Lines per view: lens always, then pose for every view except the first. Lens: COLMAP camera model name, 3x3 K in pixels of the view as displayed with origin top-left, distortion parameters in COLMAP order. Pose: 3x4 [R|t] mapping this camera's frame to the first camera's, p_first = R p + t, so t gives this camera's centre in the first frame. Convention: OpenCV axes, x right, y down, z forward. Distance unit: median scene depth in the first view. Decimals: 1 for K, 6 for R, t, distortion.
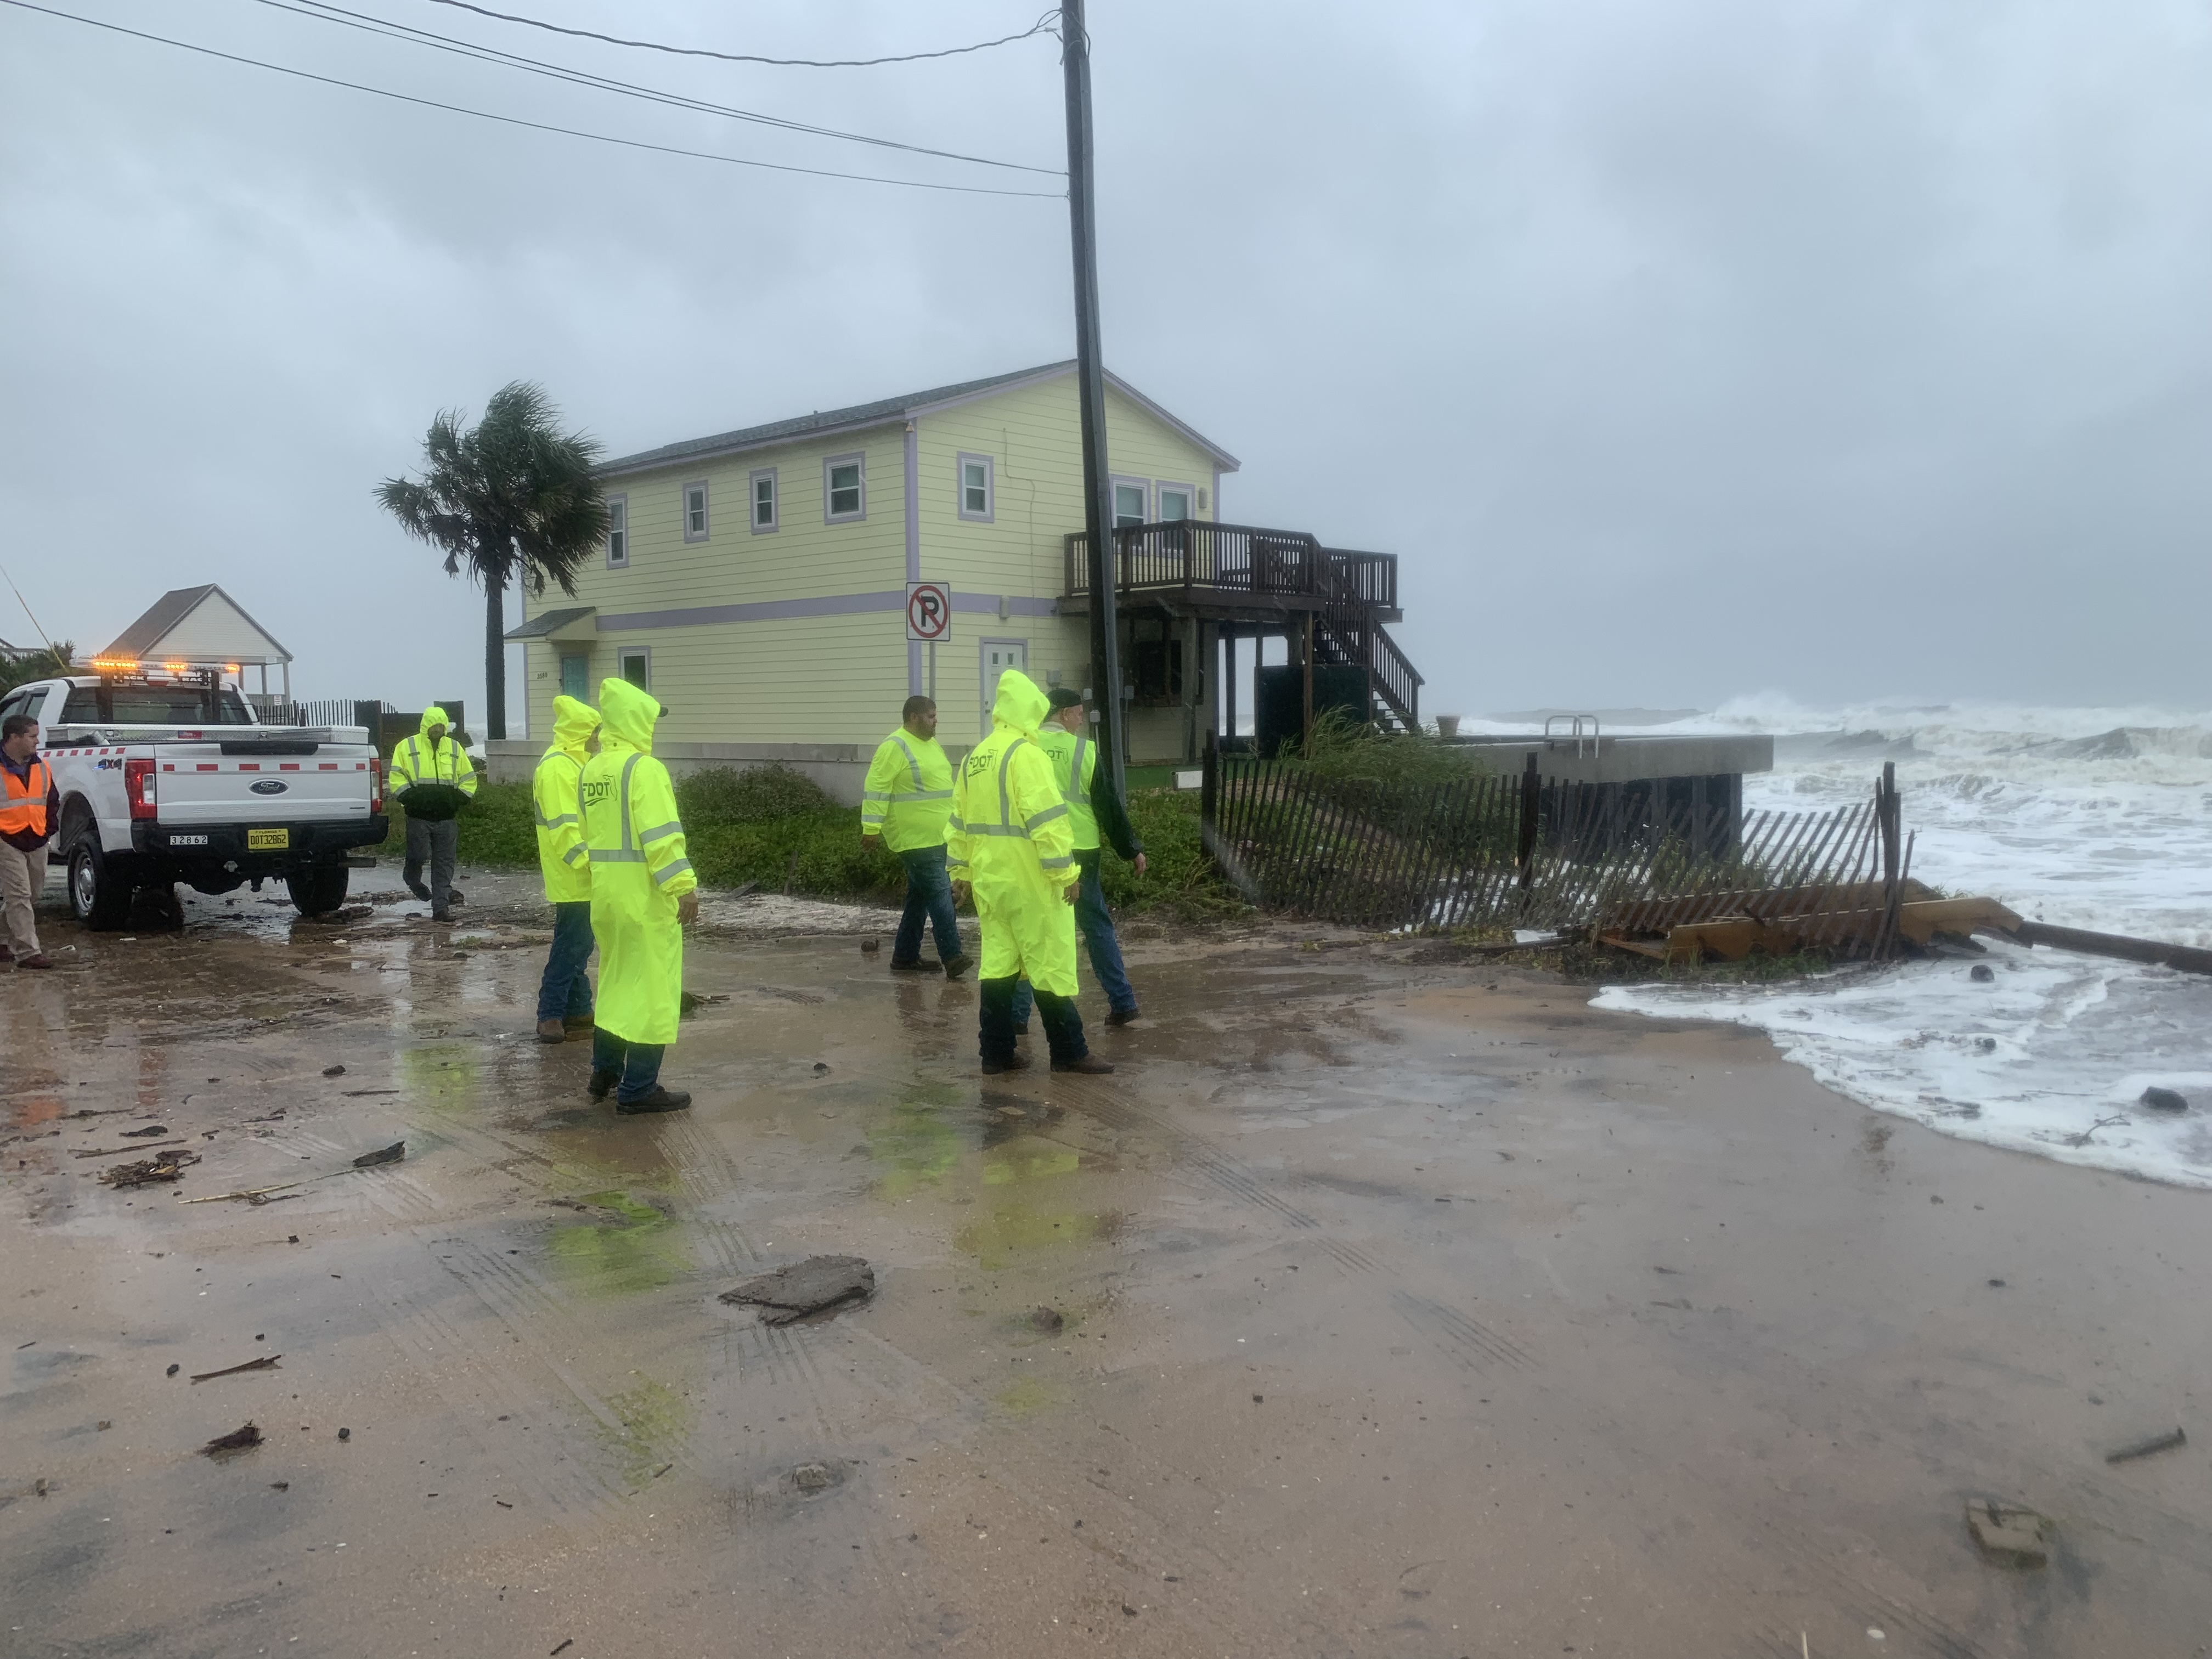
lens RADIAL K [[1677.3, 0, 1095.2], [0, 1677.3, 839.4], [0, 0, 1]] dist [0.083441, -0.155080]
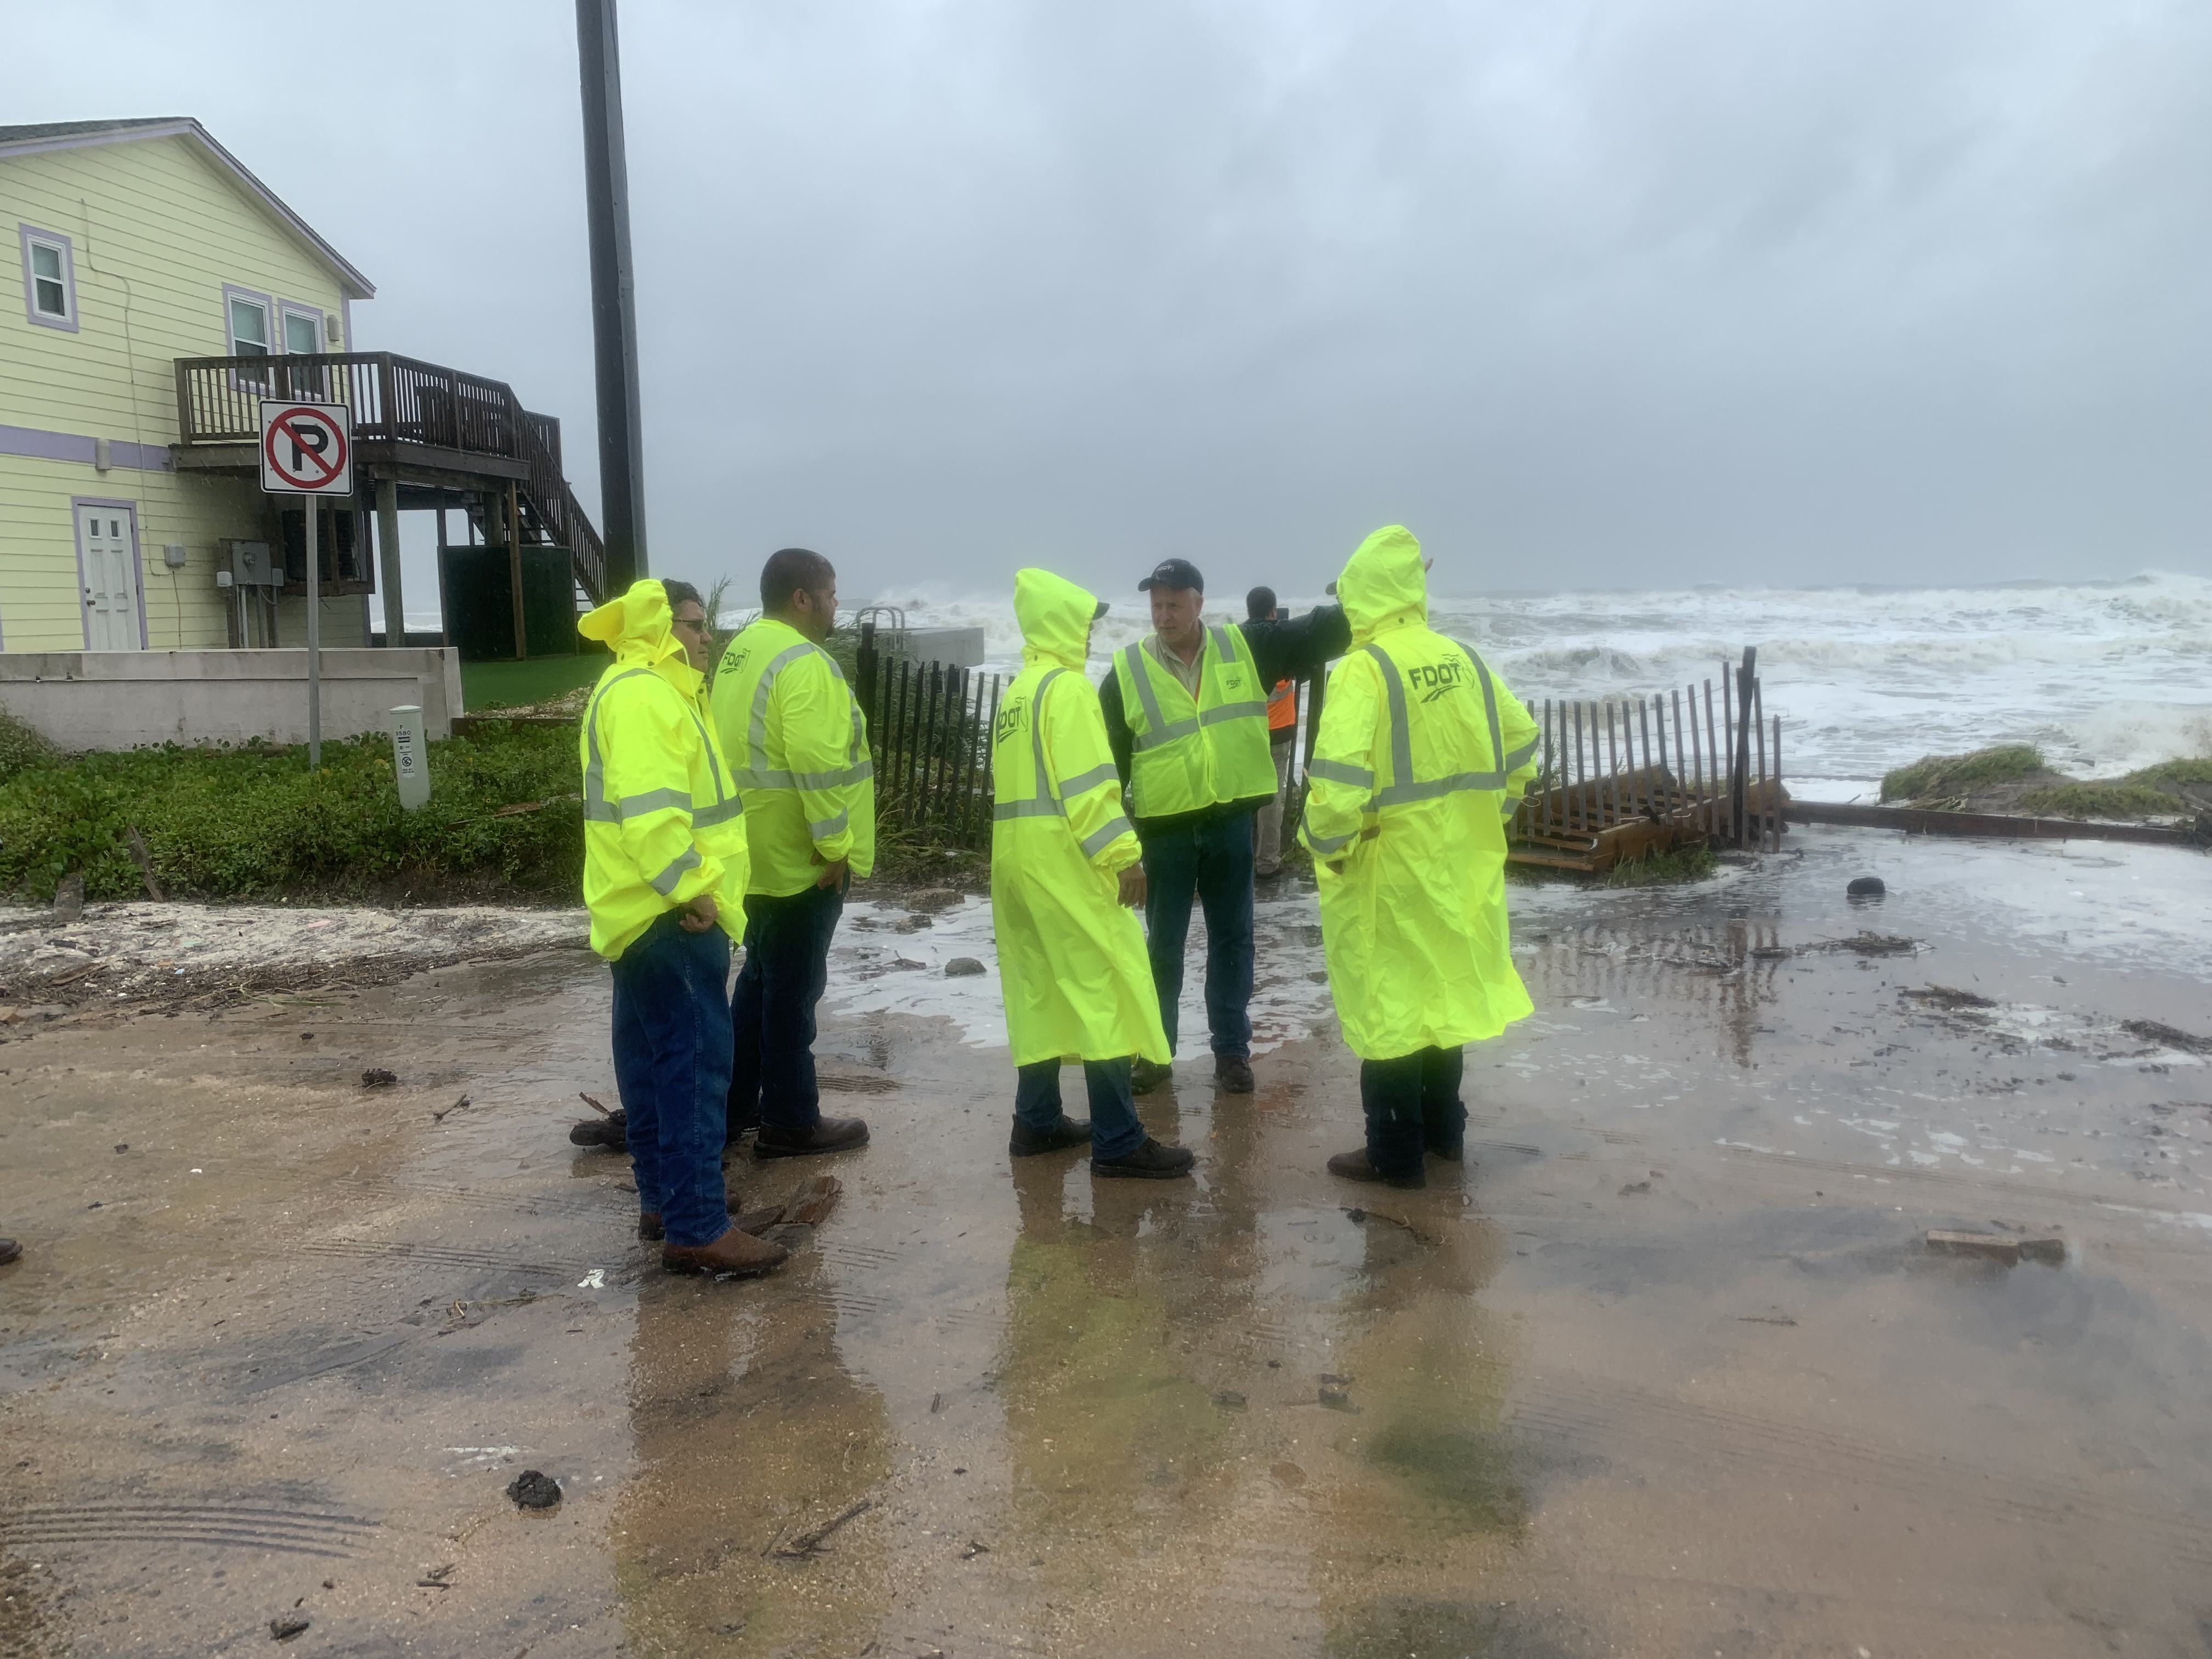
lens RADIAL K [[1697.9, 0, 1098.7], [0, 1697.9, 819.8], [0, 0, 1]] dist [0.003093, 0.004908]
pose [[0.795972, -0.081274, 0.599853, -0.167456], [0.051033, 0.996428, 0.067287, -0.012349], [-0.603179, -0.022946, 0.797276, 0.176511]]
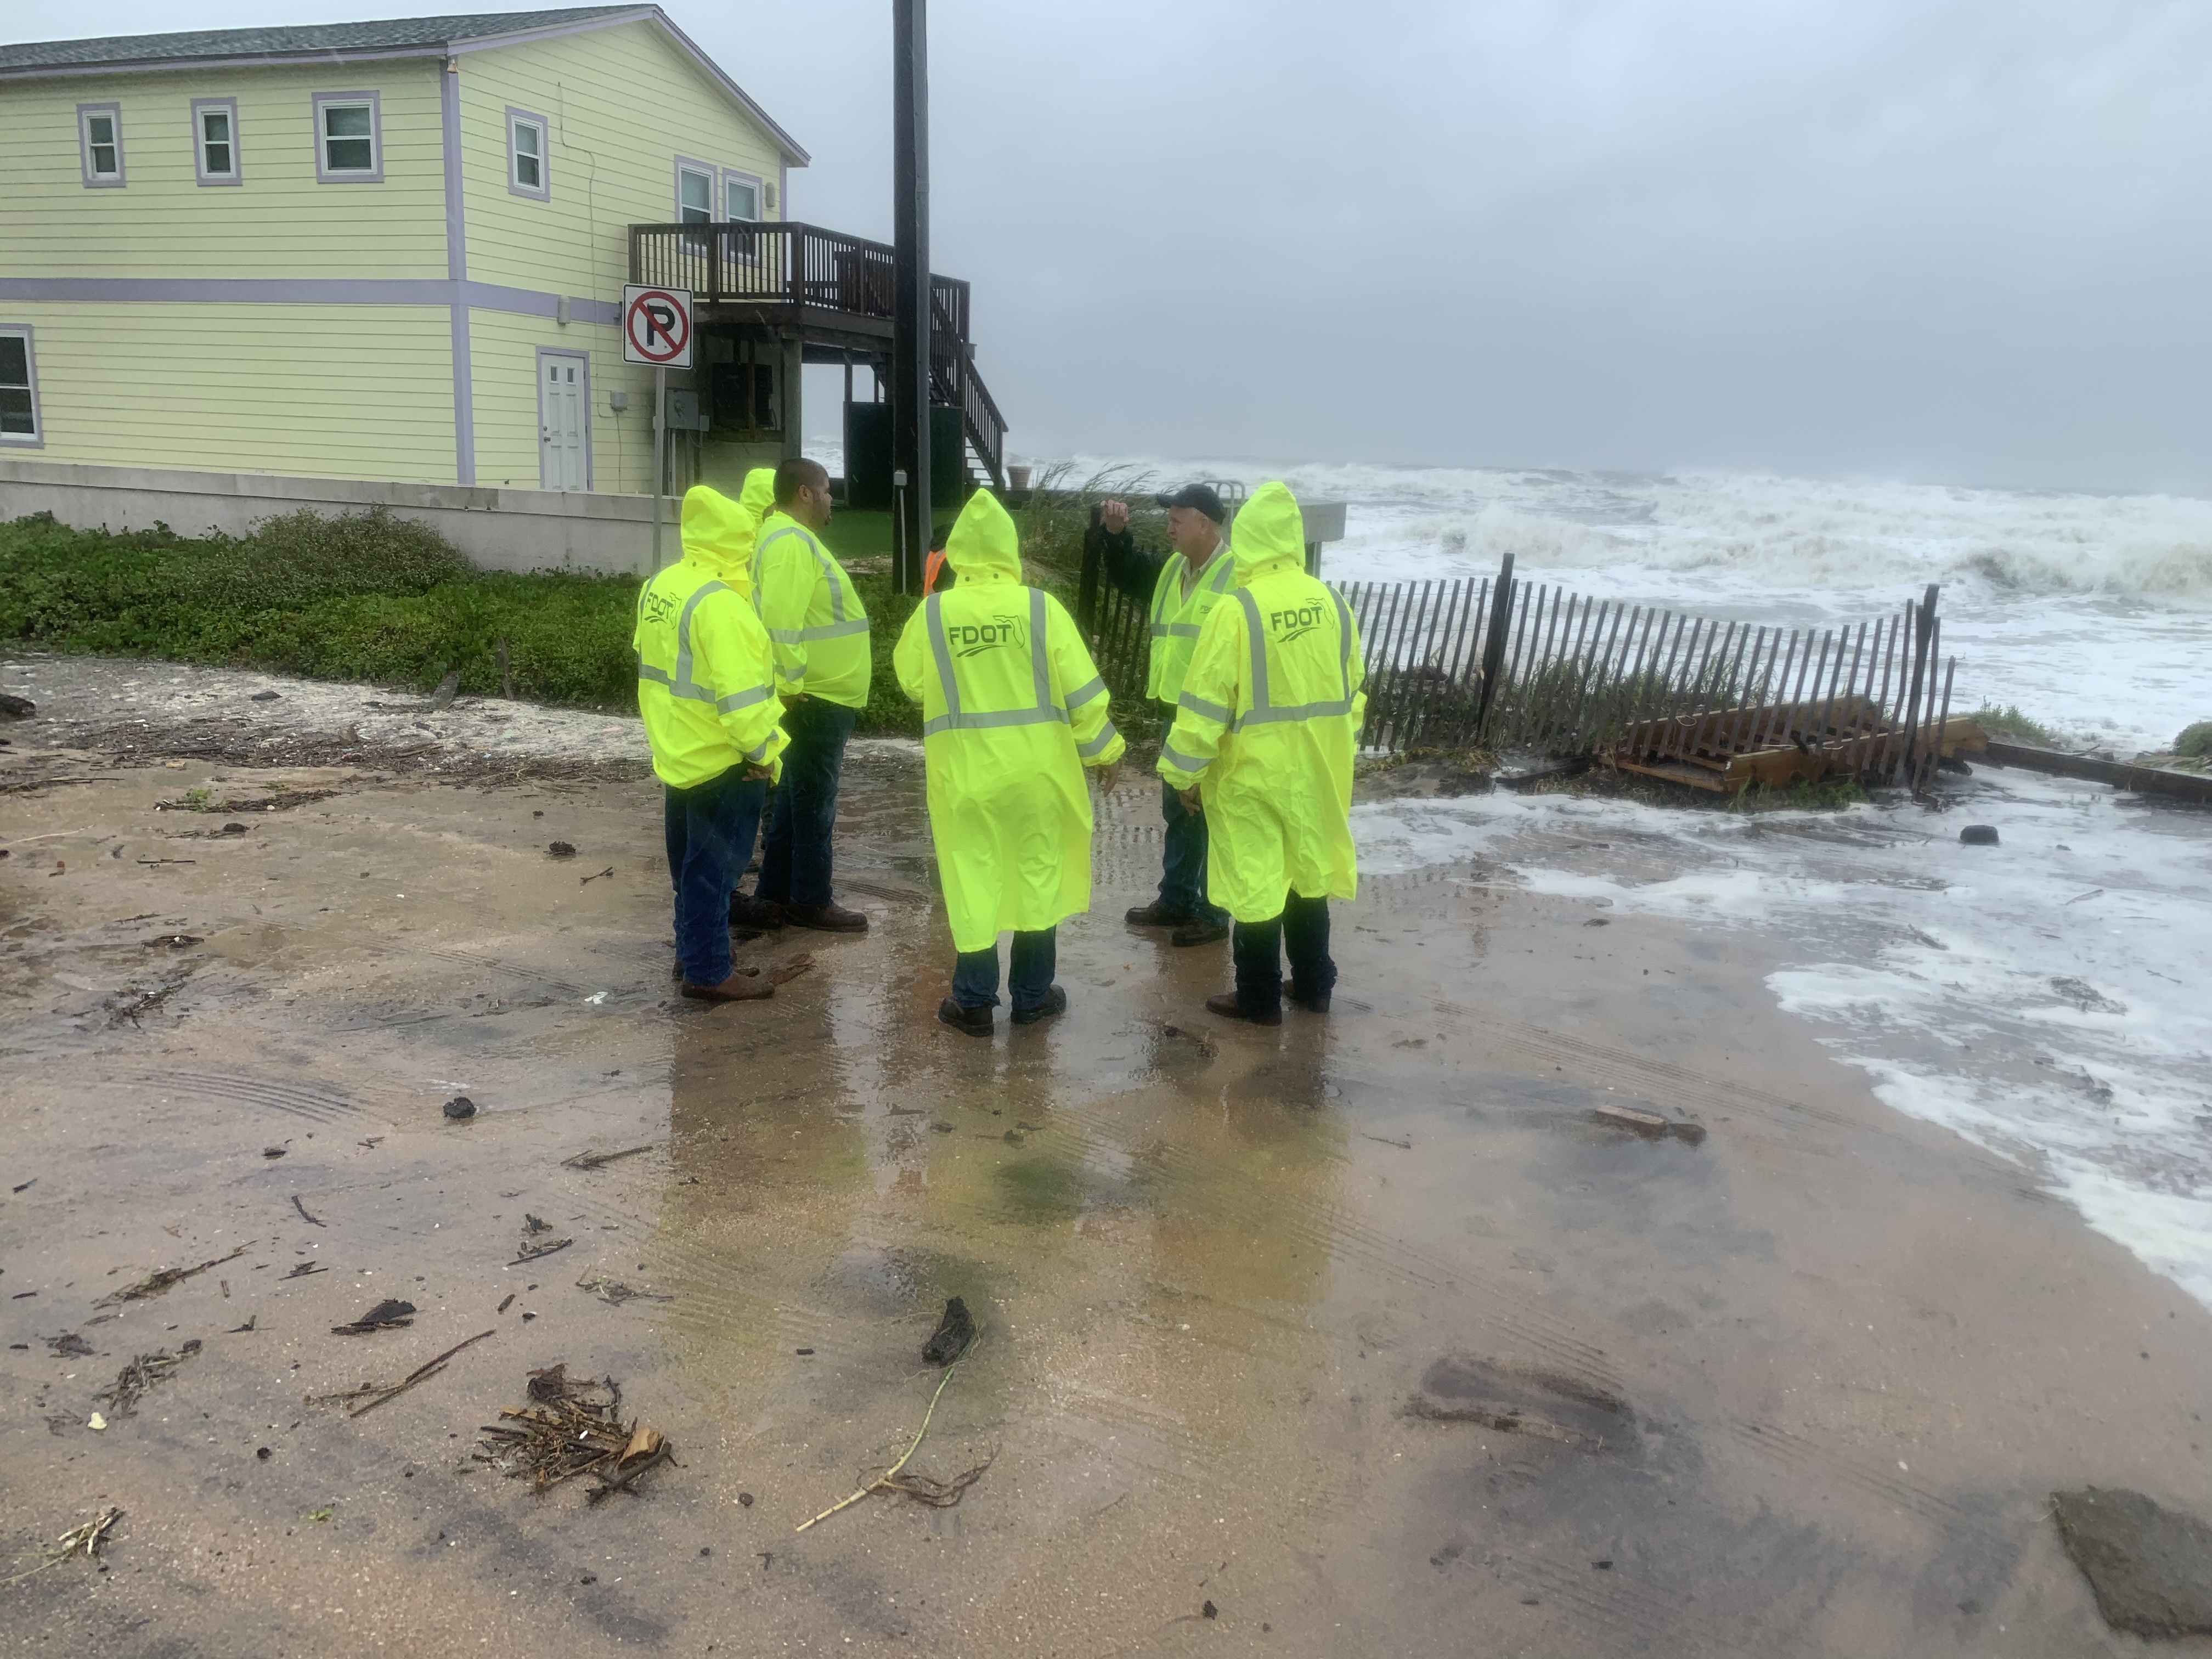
lens RADIAL K [[1697.0, 0, 1116.1], [0, 1697.0, 830.7], [0, 0, 1]] dist [0.002661, 0.002848]
pose [[0.923717, -0.039720, 0.381010, -0.134670], [-0.019136, 0.988584, 0.149452, -0.016920], [-0.382597, -0.145343, 0.912412, 0.107875]]
